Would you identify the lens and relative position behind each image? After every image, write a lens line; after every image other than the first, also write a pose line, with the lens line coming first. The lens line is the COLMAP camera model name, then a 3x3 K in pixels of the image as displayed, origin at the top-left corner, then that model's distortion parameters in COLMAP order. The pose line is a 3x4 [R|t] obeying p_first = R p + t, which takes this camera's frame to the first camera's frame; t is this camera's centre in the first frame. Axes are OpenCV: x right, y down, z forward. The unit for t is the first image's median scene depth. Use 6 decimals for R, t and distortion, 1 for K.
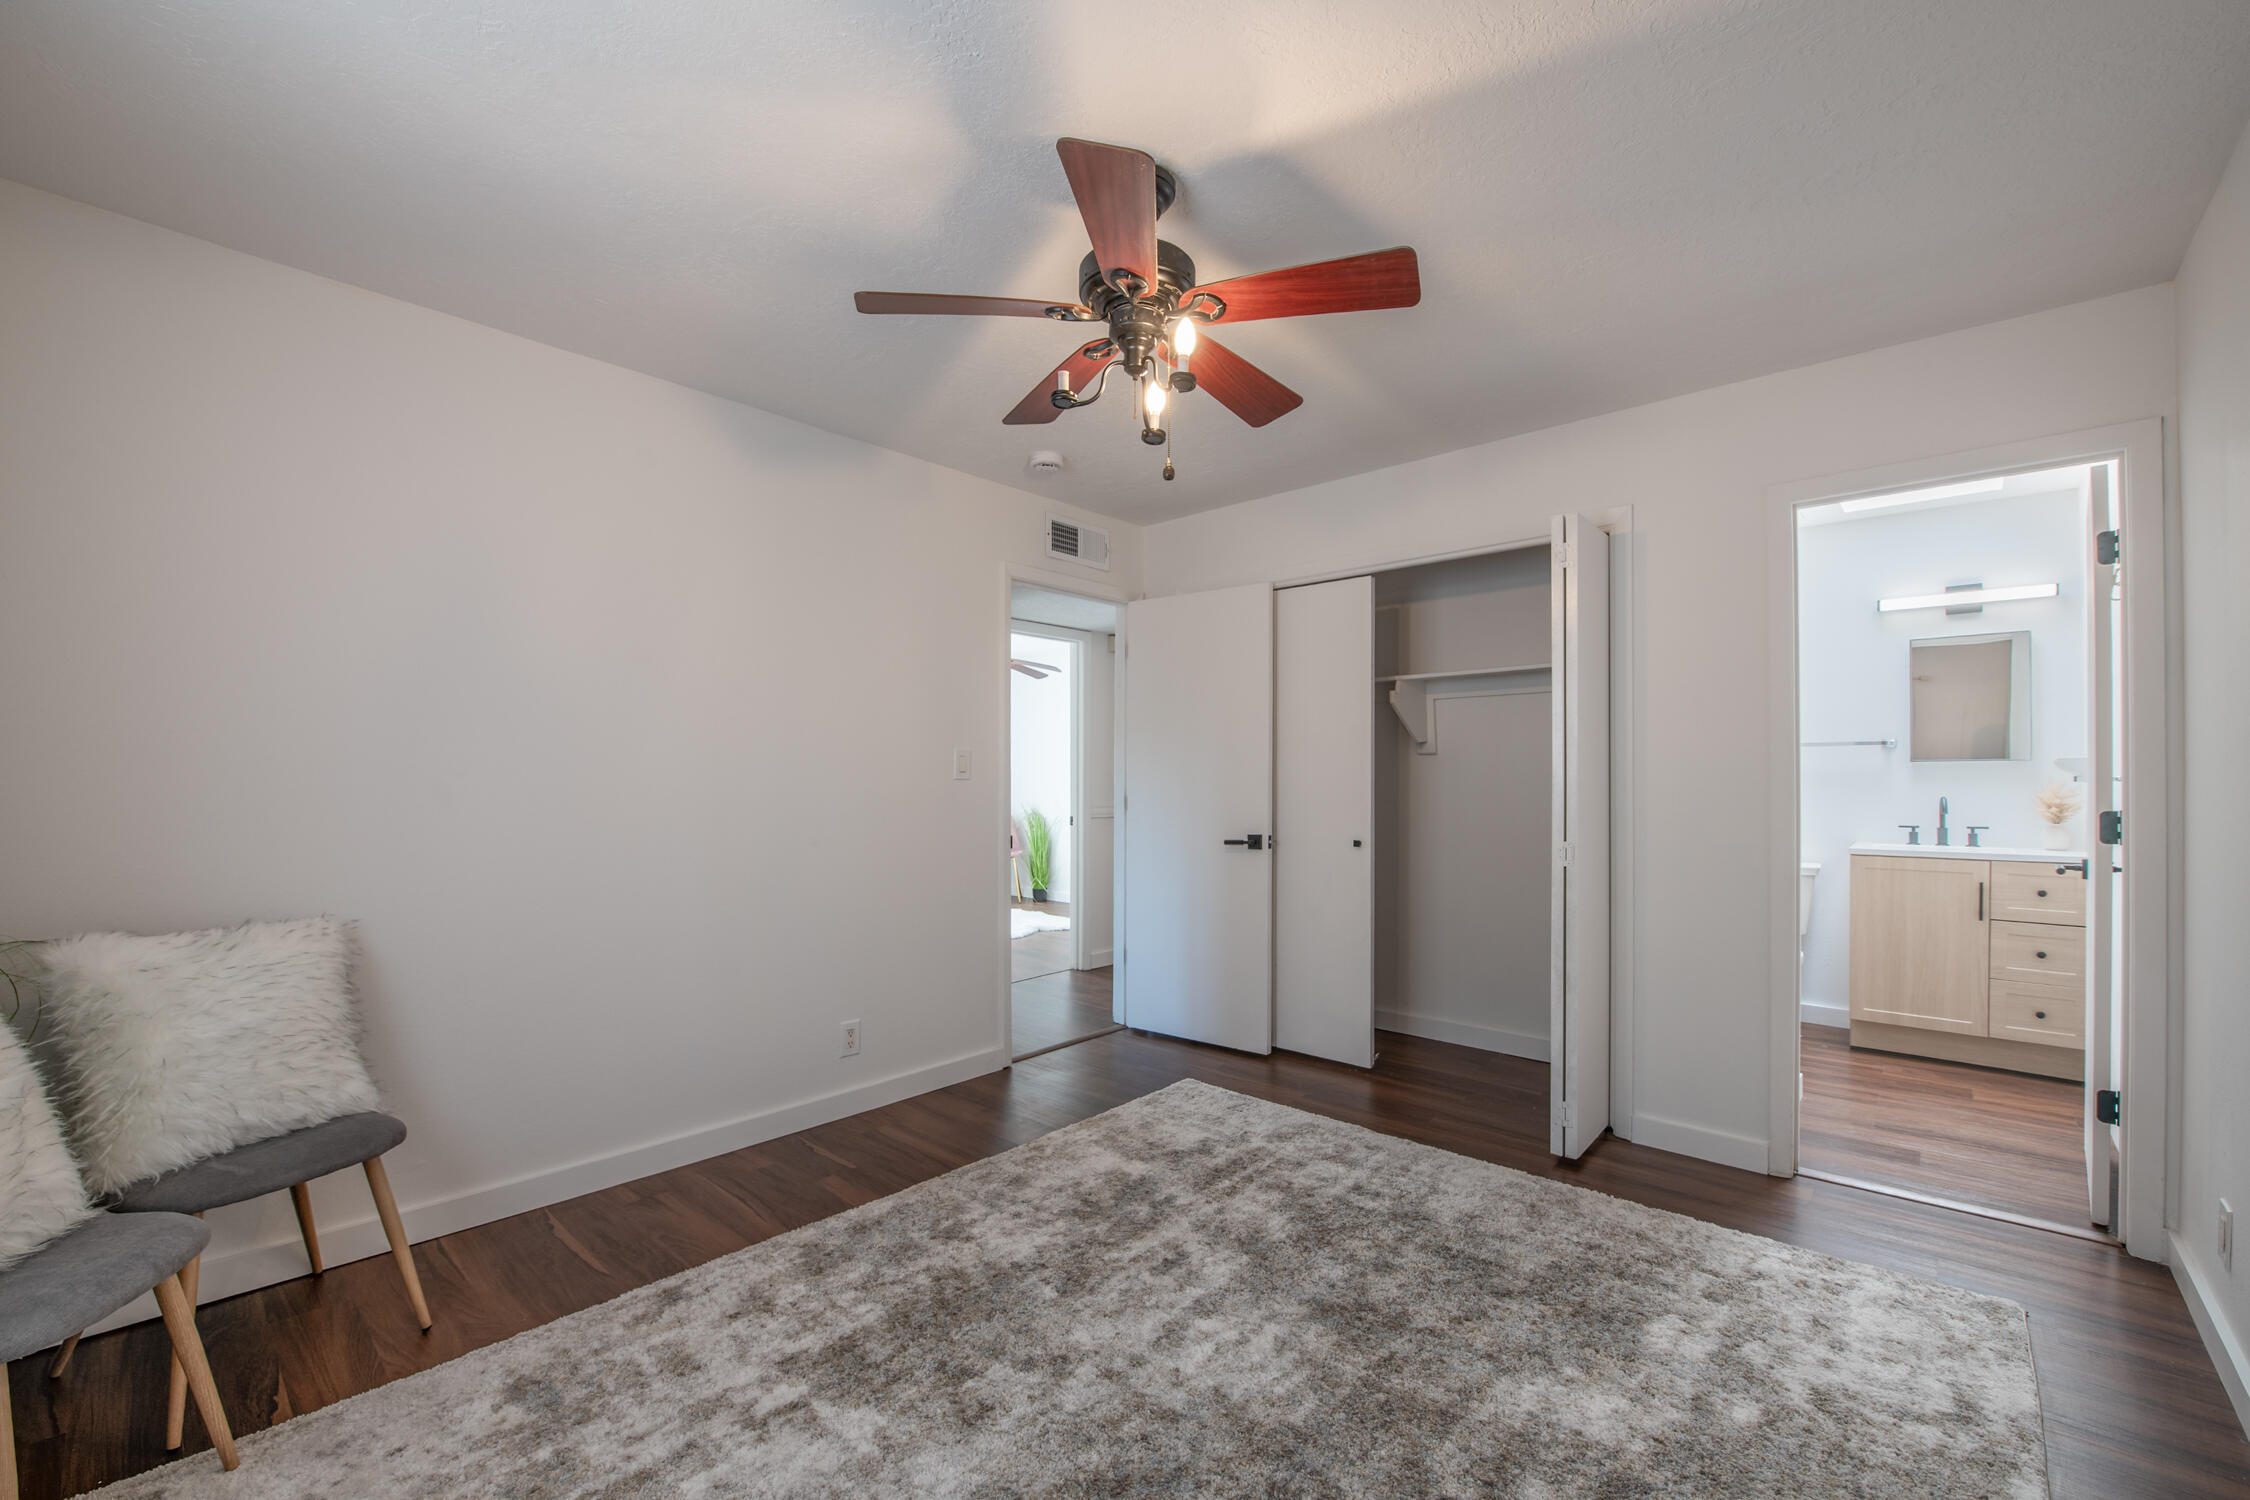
lens RADIAL K [[917.4, 0, 1125.0], [0, 917.4, 750.0], [0, 0, 1]] dist [-0.002939, -0.000540]
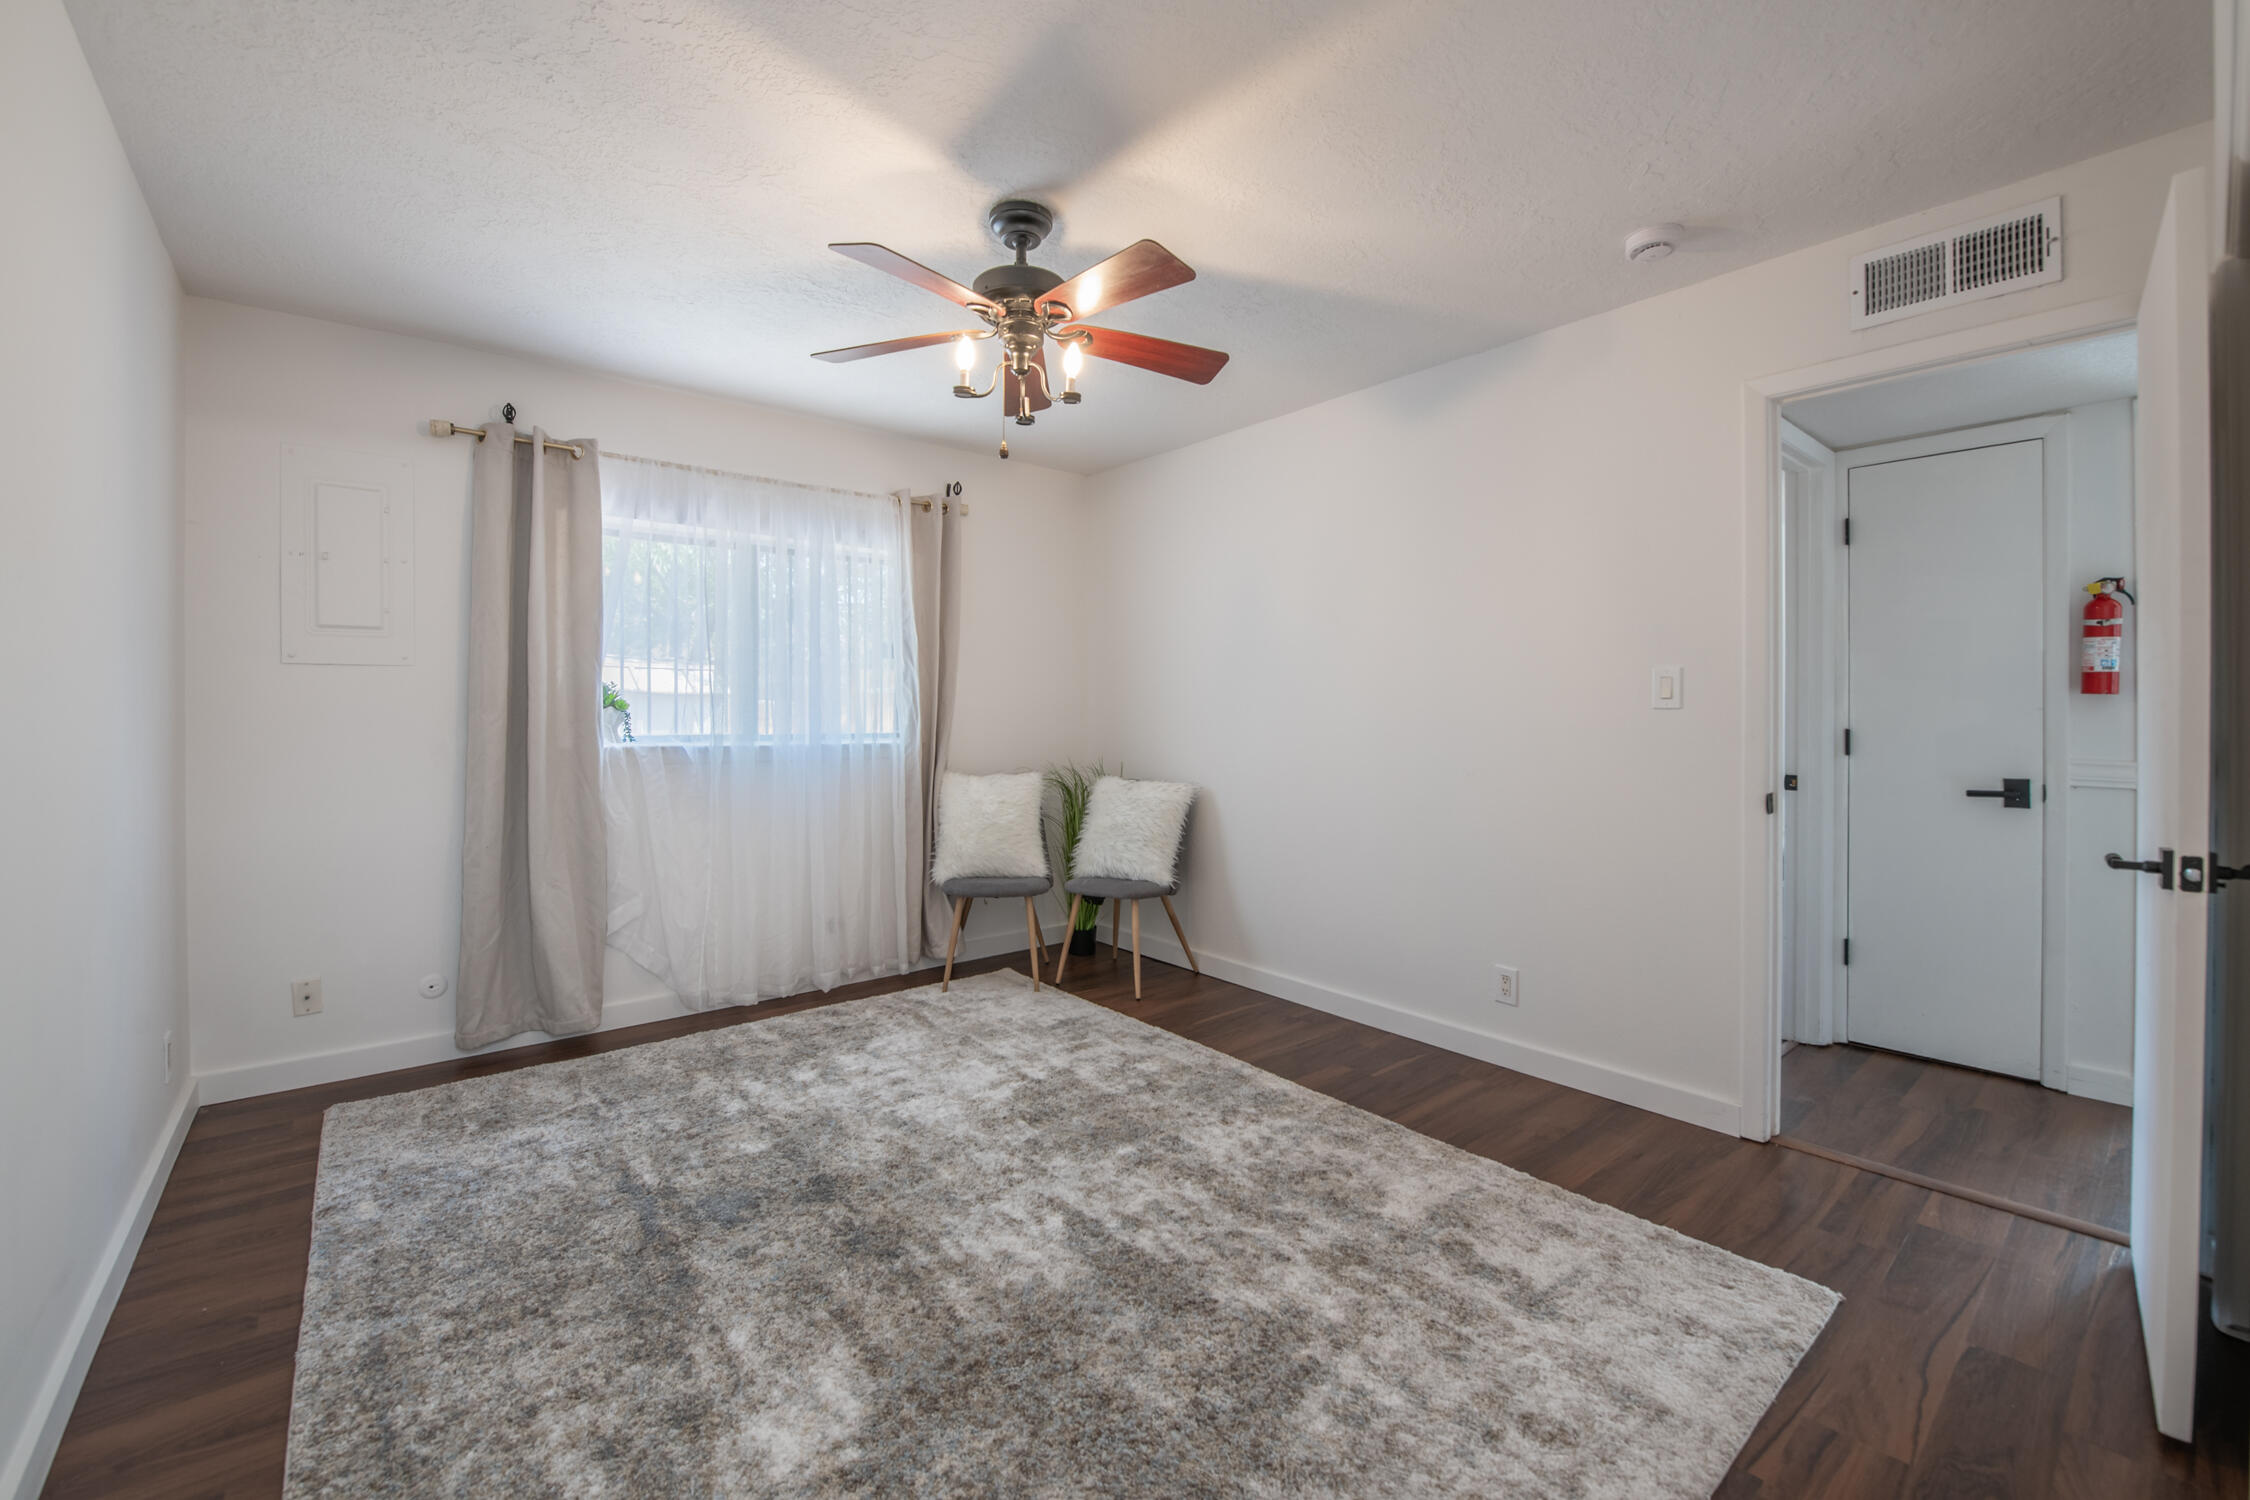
lens RADIAL K [[922.2, 0, 1132.5], [0, 922.2, 694.6], [0, 0, 1]] dist [-0.000942, -0.000148]
pose [[-0.131398, -0.021612, -0.991094, 1.152785], [0.033072, 0.999110, -0.026171, 0.046470], [0.990778, -0.036217, -0.130567, 1.251844]]
